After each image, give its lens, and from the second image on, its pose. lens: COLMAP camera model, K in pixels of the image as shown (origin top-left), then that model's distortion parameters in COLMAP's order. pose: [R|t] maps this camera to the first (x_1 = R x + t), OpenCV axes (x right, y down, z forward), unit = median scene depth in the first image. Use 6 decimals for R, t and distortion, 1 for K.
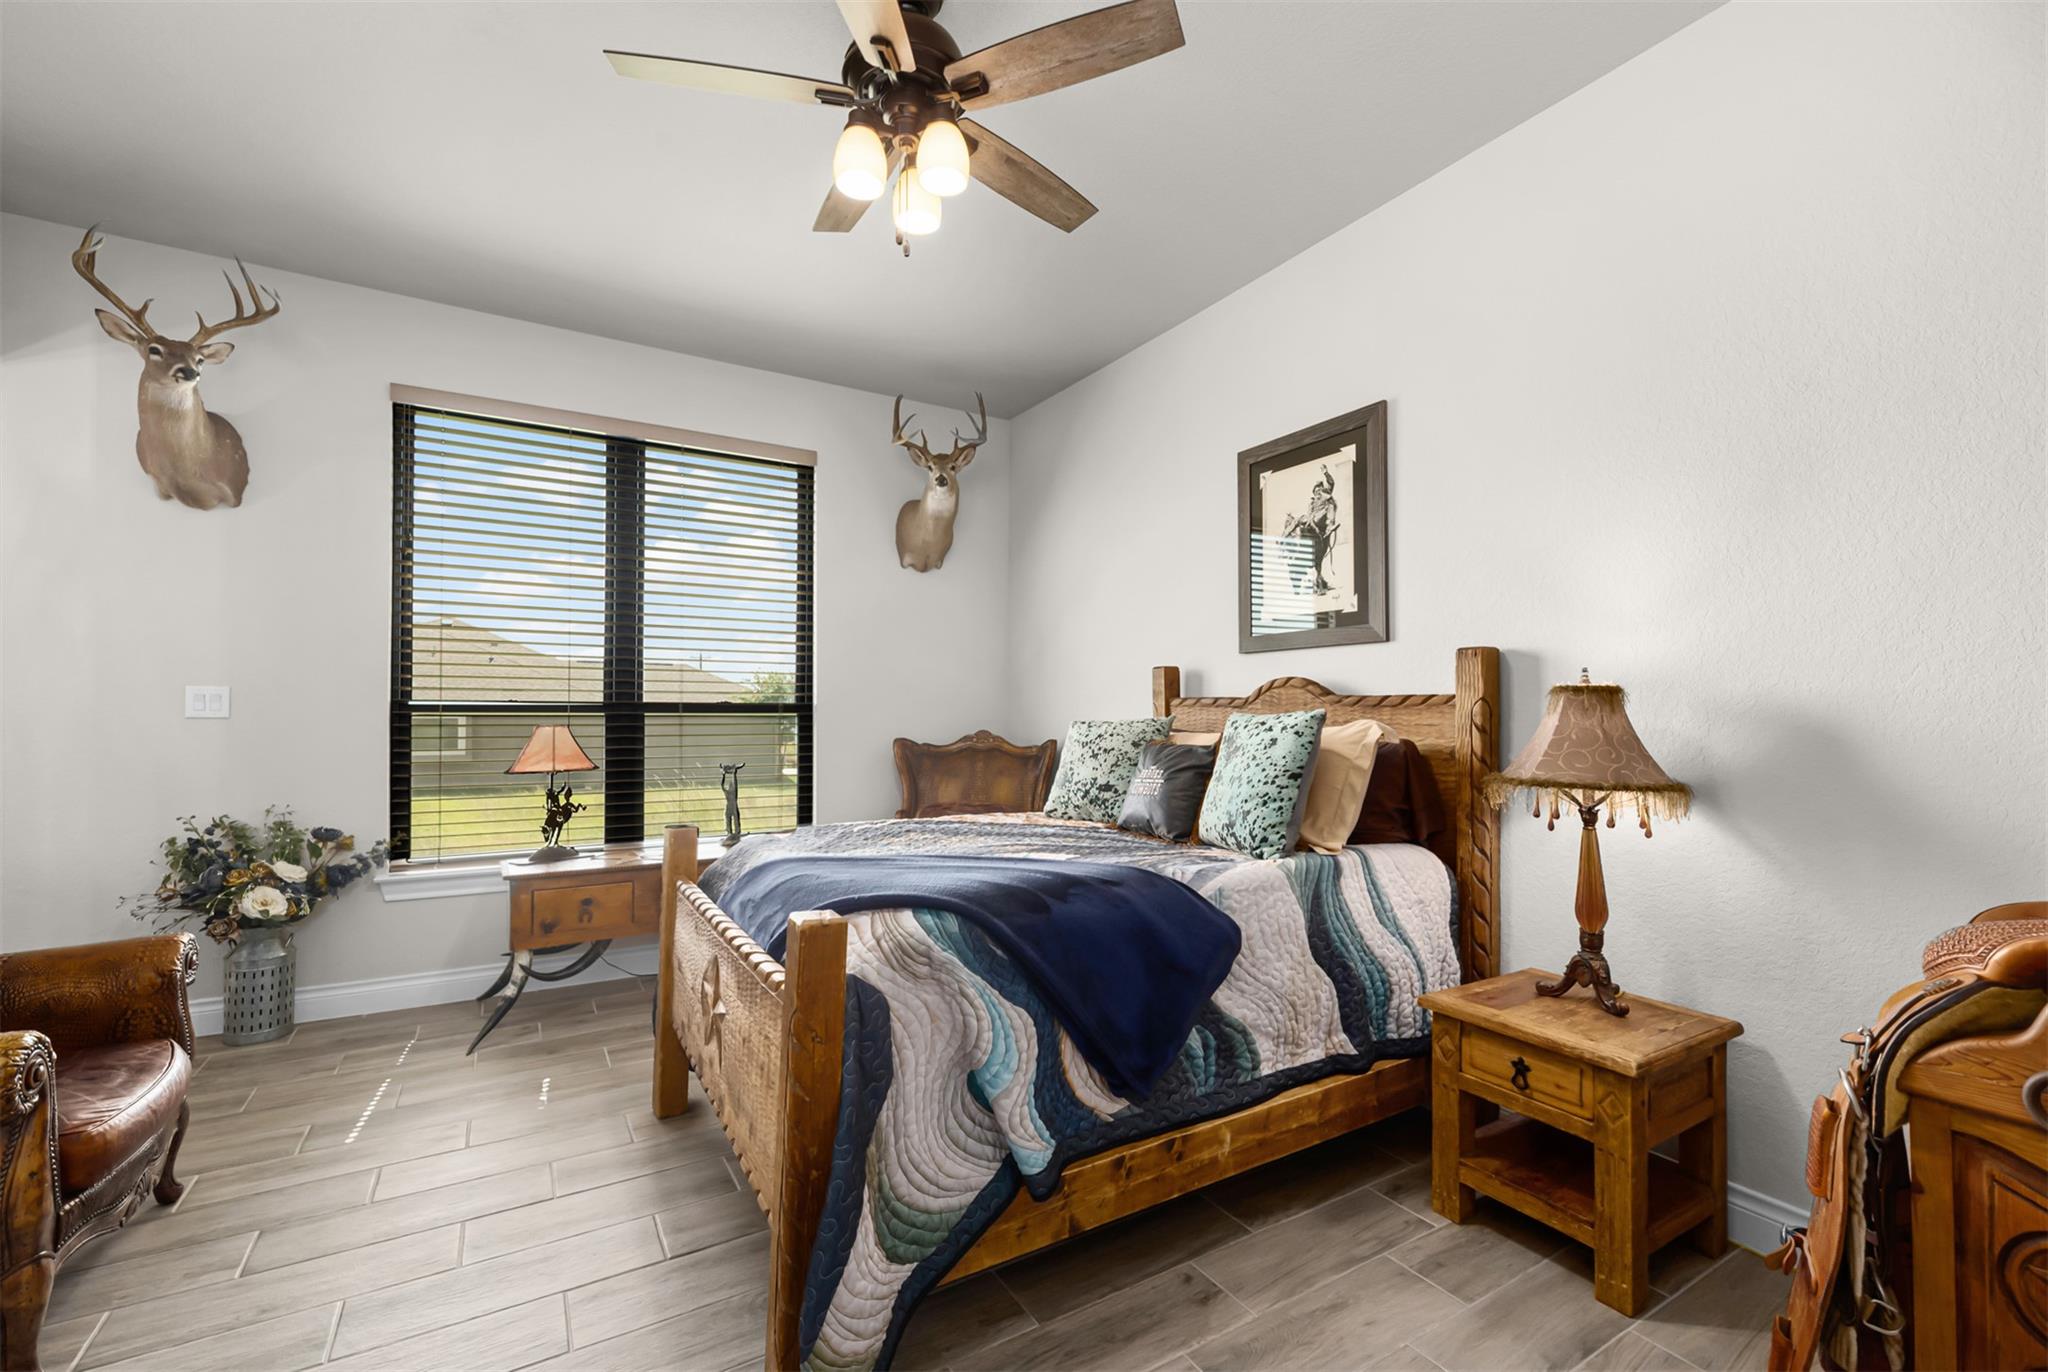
lens RADIAL K [[849.0, 0, 1023.2], [0, 849.0, 691.4], [0, 0, 1]] dist [-0.004343, -0.000452]
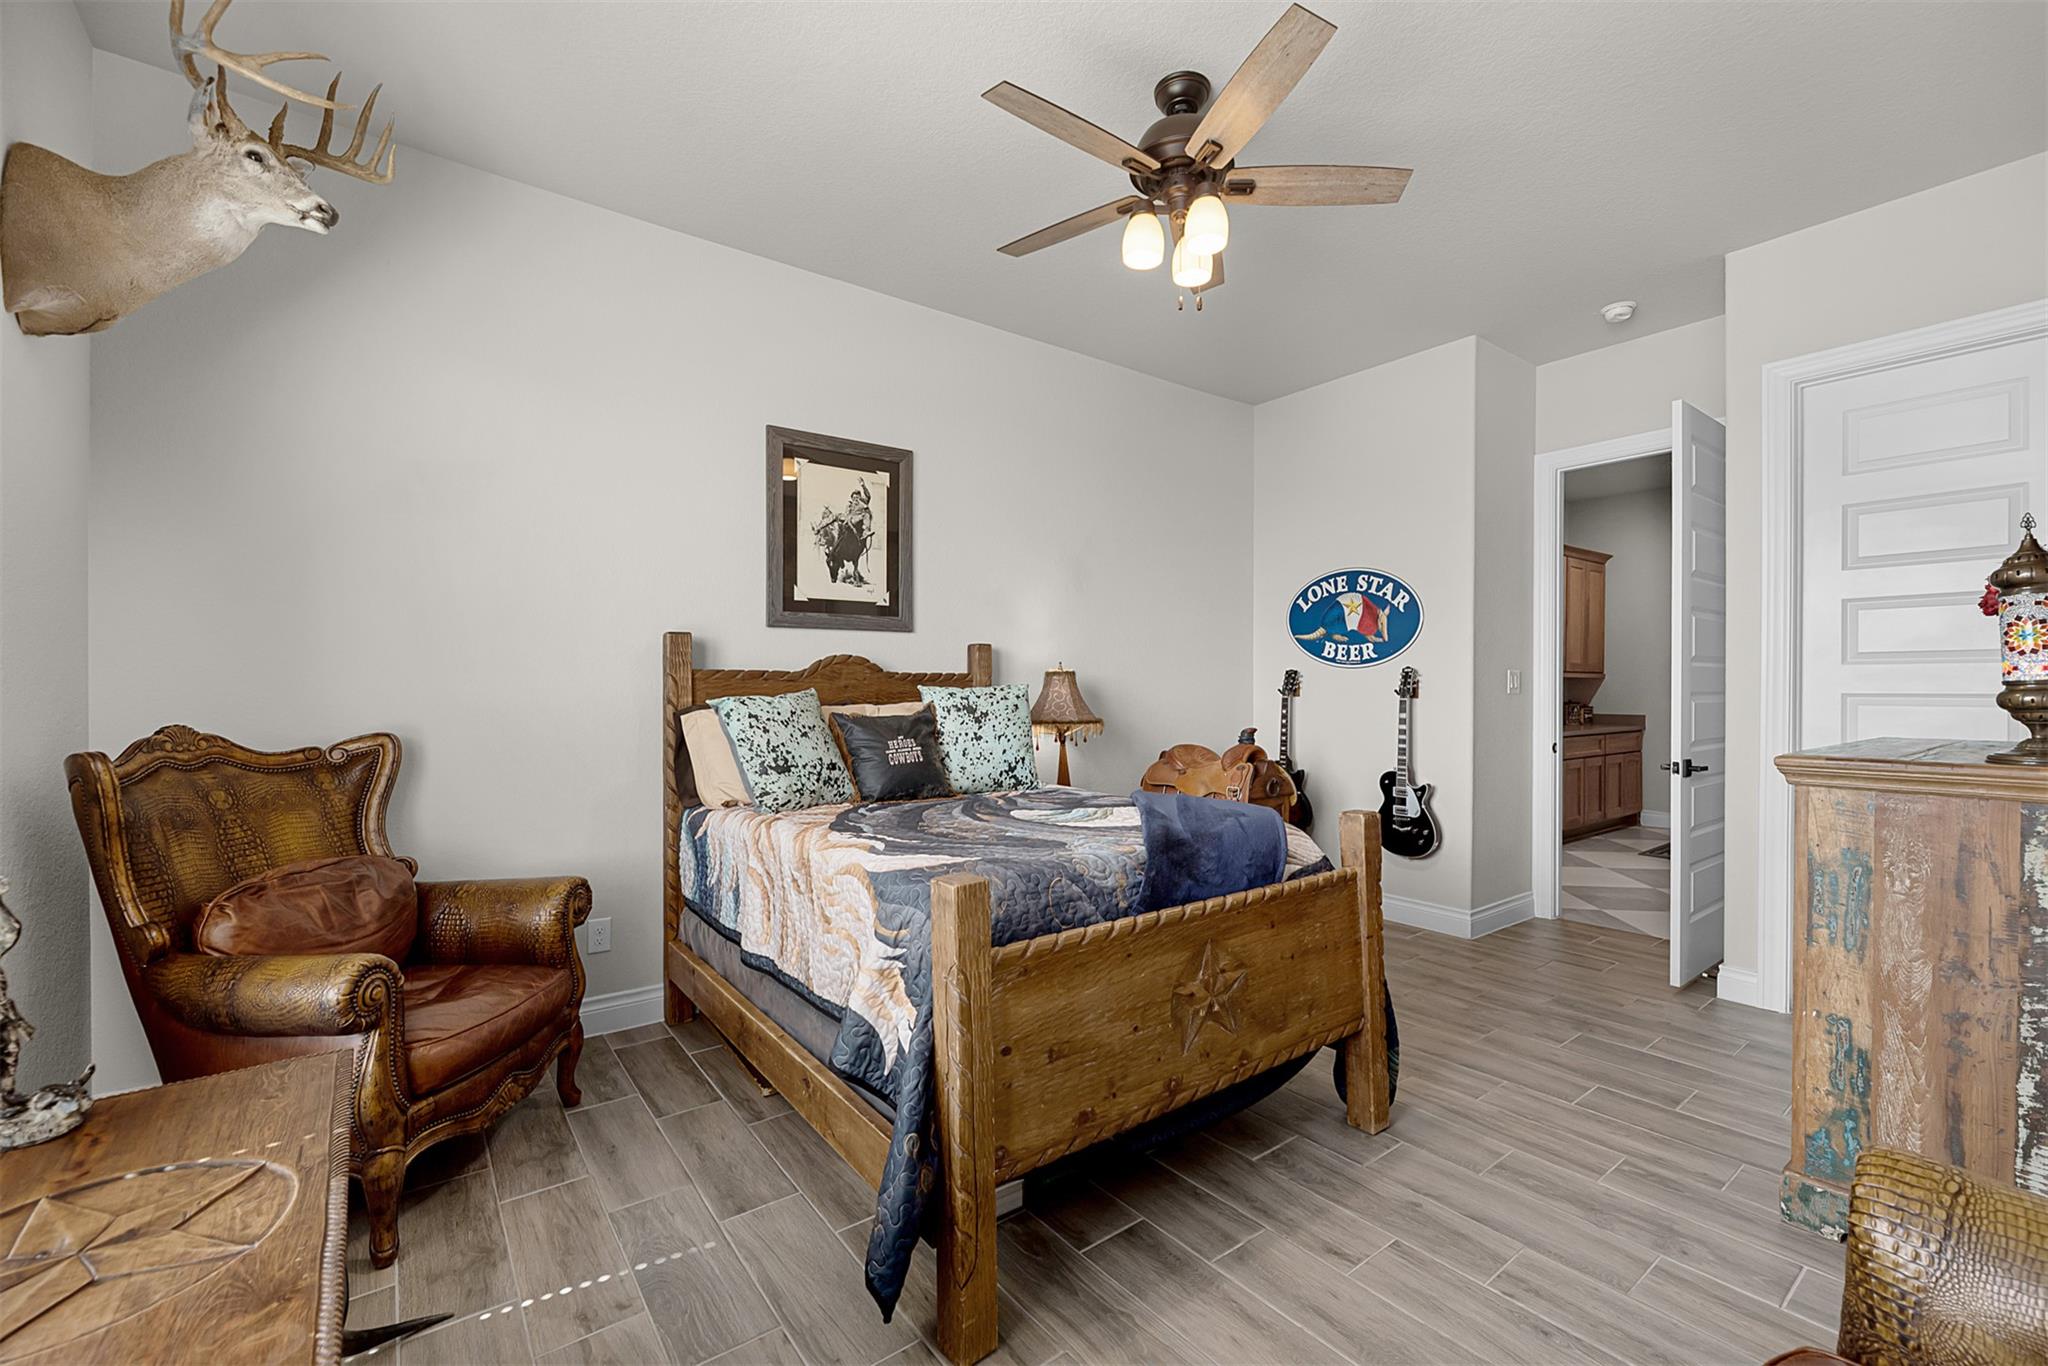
lens RADIAL K [[849.0, 0, 1023.0], [0, 849.0, 683.9], [0, 0, 1]] dist [-0.004343, -0.000452]
pose [[-0.104372, -0.008187, 0.994505, -0.869975], [-0.027684, 0.999603, 0.005324, 0.011071], [-0.994153, -0.026977, -0.104557, 0.897462]]
